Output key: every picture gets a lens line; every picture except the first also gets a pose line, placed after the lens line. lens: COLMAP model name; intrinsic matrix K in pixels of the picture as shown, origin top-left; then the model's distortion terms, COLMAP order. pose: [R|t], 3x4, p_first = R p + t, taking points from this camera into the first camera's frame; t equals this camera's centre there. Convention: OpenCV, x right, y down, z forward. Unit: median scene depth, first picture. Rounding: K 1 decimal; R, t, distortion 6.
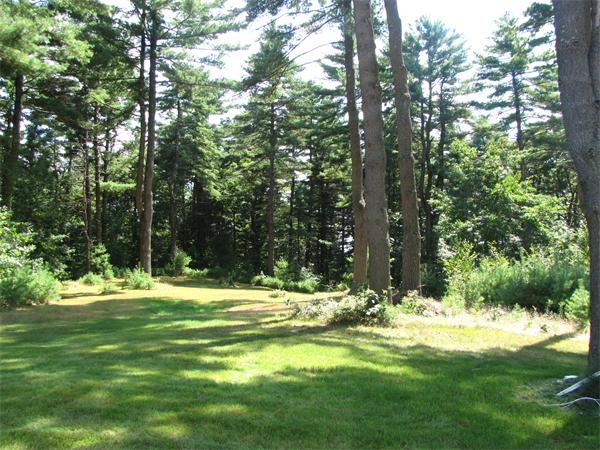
lens RADIAL K [[518.0, 0, 300.0], [0, 518.0, 225.0], [0, 0, 1]] dist [-0.174694, 0.180830]
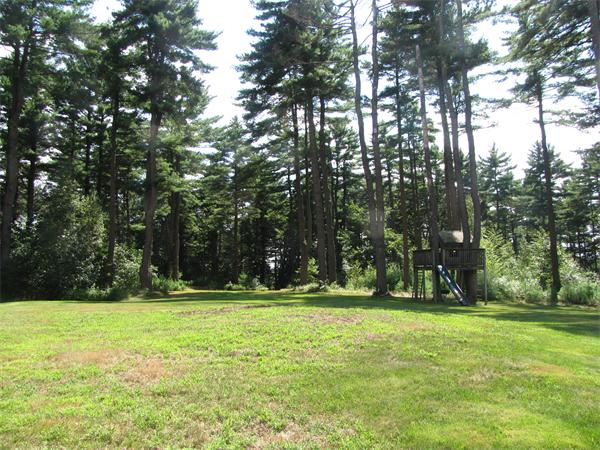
lens RADIAL K [[502.9, 0, 300.0], [0, 502.9, 225.0], [0, 0, 1]] dist [-0.176228, 0.160464]
pose [[0.983327, -0.002062, 0.181832, -0.149163], [0.008047, 0.999450, -0.032185, -0.029210], [-0.181665, 0.033112, 0.982803, -0.535937]]
